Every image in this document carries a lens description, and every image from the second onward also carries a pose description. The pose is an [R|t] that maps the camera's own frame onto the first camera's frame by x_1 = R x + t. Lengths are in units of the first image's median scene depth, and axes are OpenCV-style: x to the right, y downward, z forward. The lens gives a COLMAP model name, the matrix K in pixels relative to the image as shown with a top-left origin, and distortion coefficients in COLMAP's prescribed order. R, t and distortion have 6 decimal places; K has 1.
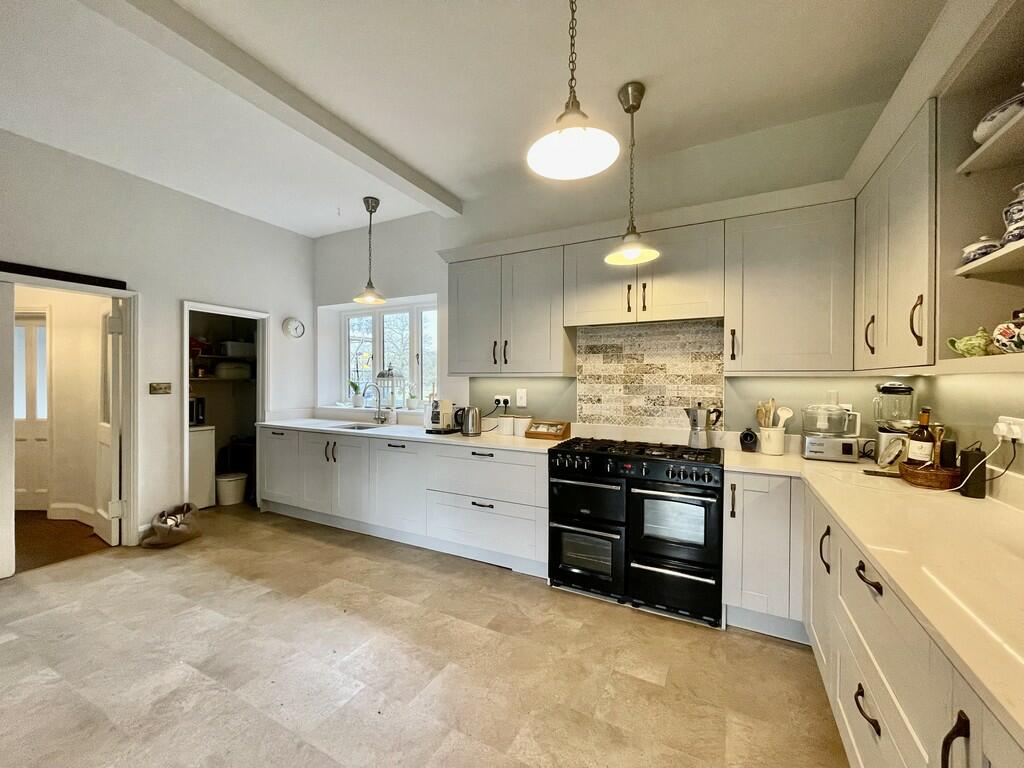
lens RADIAL K [[411.7, 0, 504.2], [0, 411.7, 384.3], [0, 0, 1]] dist [-0.001031, -0.000262]
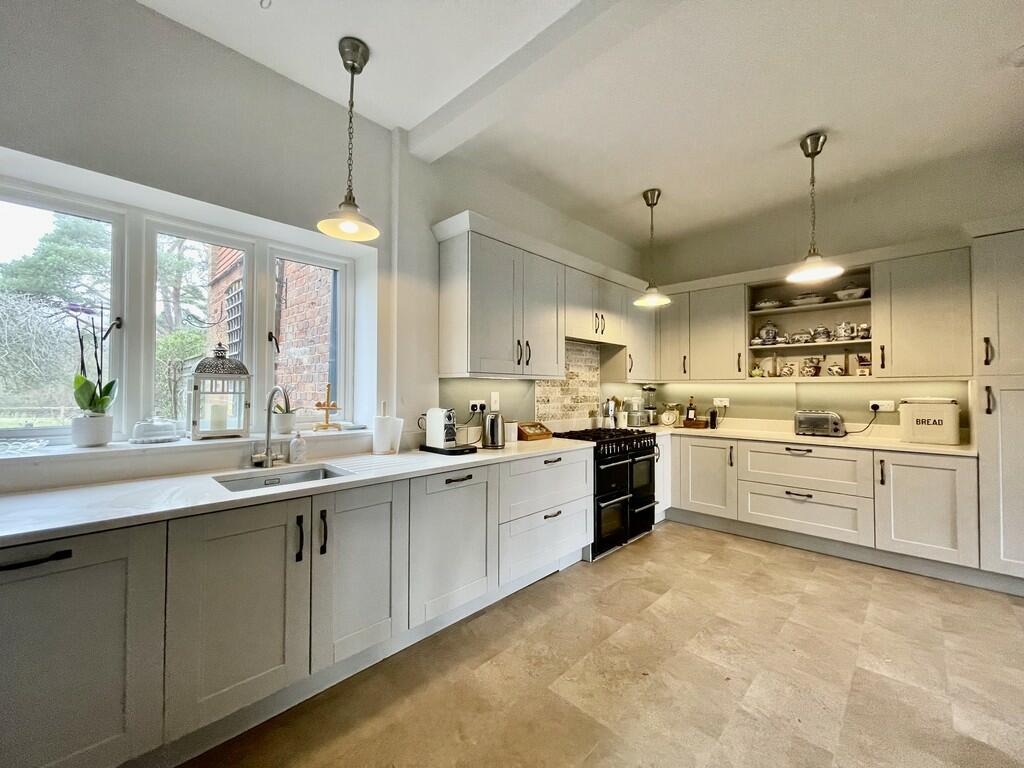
lens RADIAL K [[411.7, 0, 504.2], [0, 411.7, 384.3], [0, 0, 1]] dist [-0.001031, -0.000262]
pose [[0.290731, 0.009958, 0.956753, -0.970564], [0.005982, 0.999907, -0.012225, 0.005568], [-0.956786, 0.009277, 0.290644, 0.814340]]
